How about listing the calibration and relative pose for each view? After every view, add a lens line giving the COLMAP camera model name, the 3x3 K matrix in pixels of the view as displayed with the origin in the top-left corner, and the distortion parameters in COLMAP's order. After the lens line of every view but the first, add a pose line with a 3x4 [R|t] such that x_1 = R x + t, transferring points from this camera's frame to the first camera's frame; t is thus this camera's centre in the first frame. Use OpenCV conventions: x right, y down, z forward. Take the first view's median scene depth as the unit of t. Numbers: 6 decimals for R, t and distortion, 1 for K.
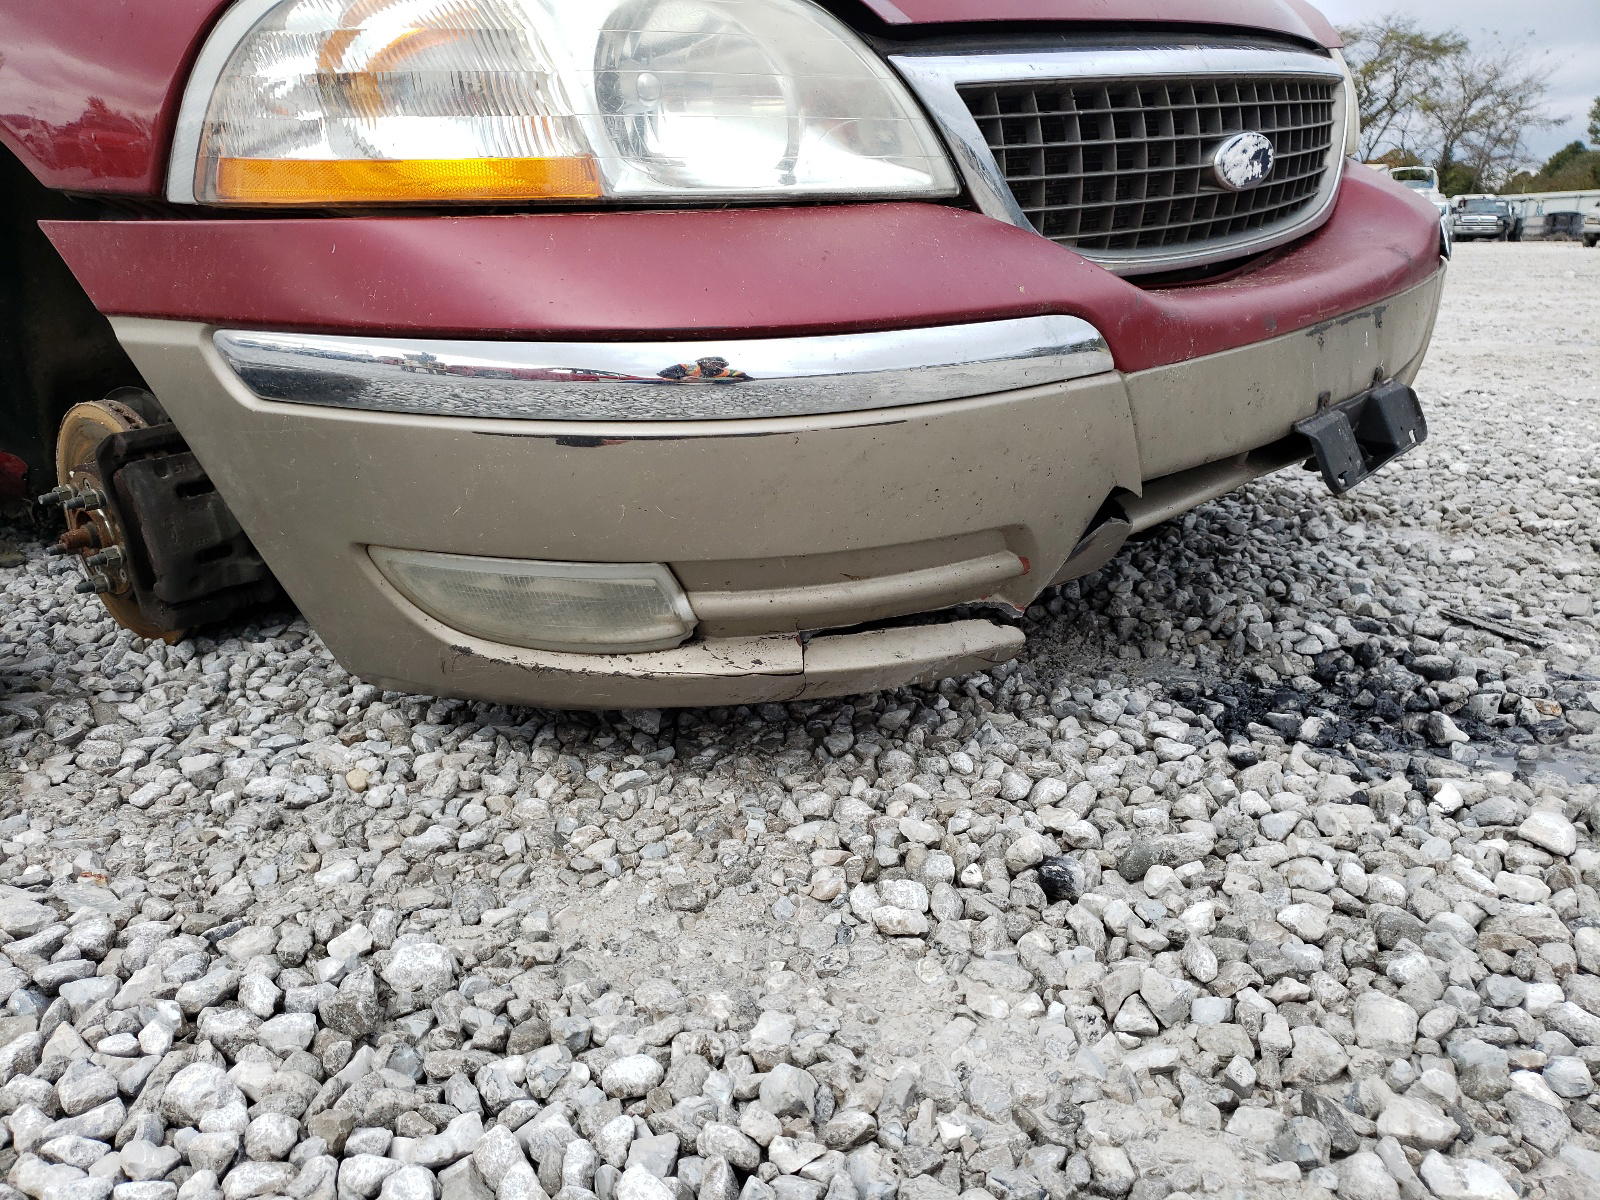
lens RADIAL K [[1267.9, 0, 784.5], [0, 1267.9, 602.2], [0, 0, 1]] dist [0.025356, -0.048219]
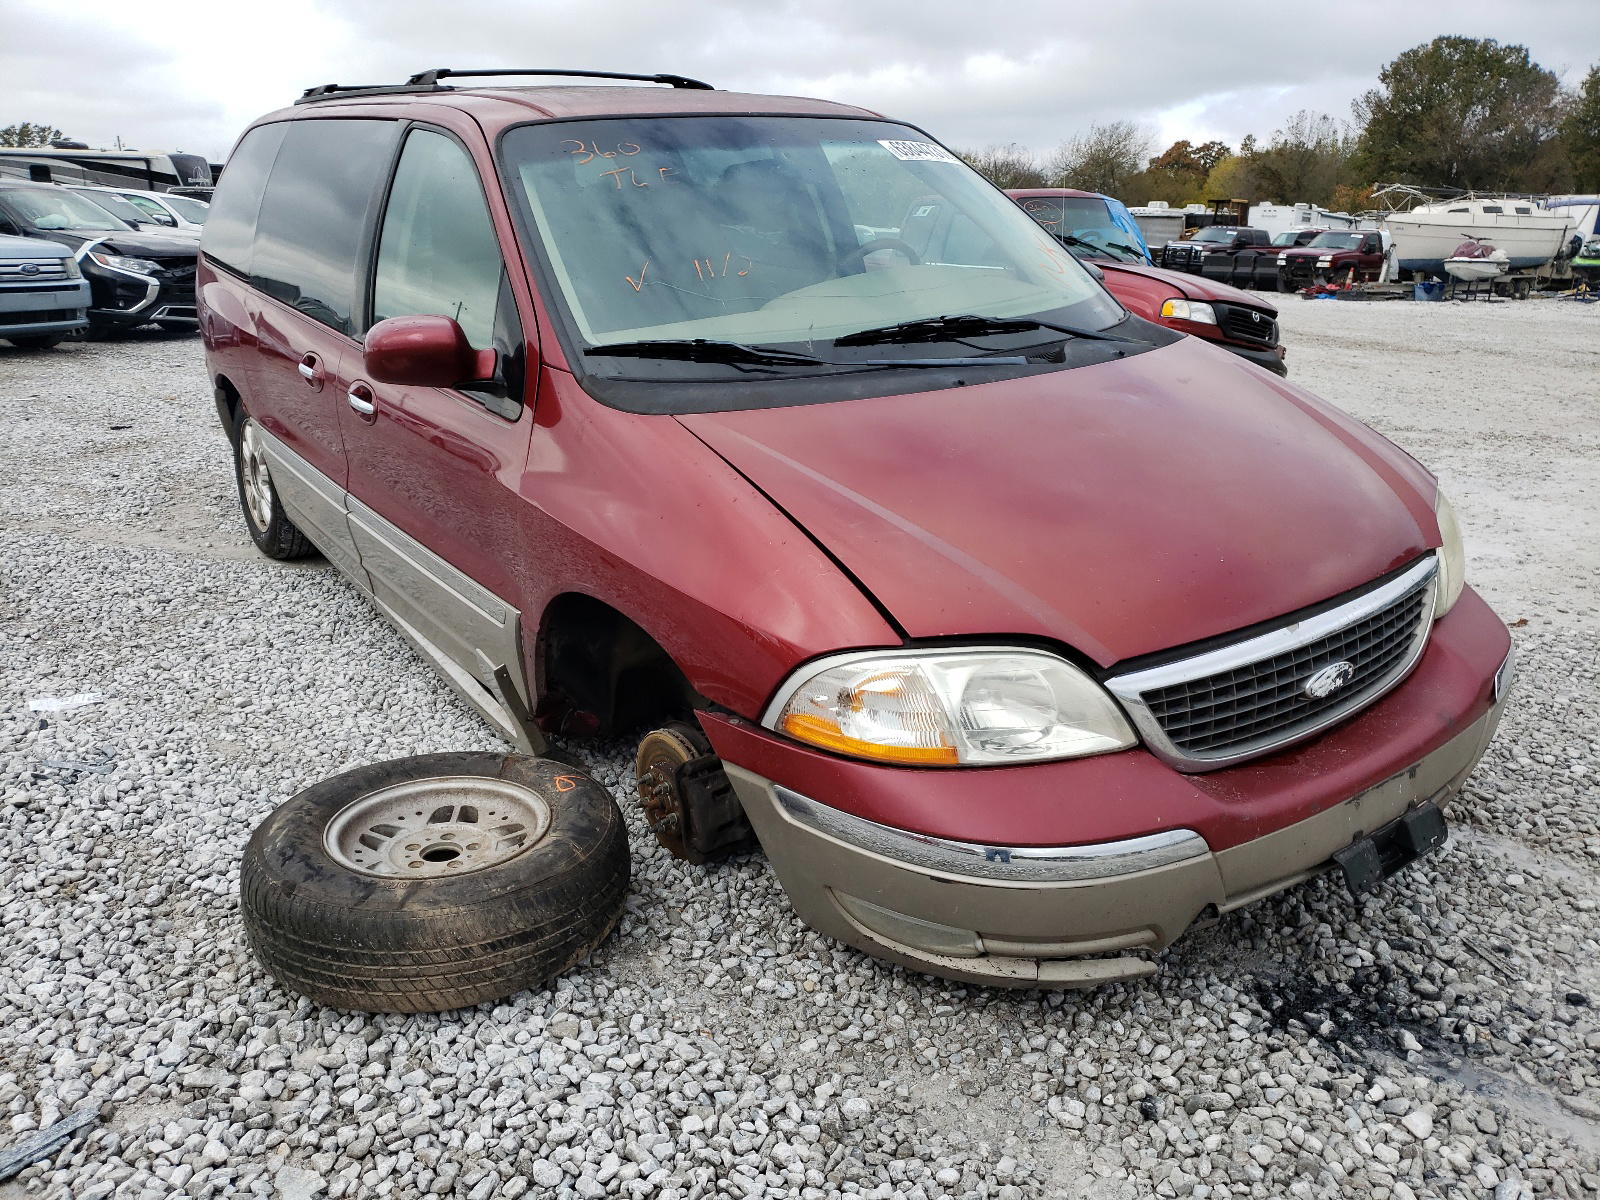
lens RADIAL K [[1208.2, 0, 799.7], [0, 1208.2, 600.8], [0, 0, 1]] dist [-0.015270, 0.016611]
pose [[0.974159, 0.086848, -0.208500, -0.005406], [-0.092529, 0.995554, -0.017629, -0.478120], [0.206042, 0.036465, 0.977863, -0.986548]]
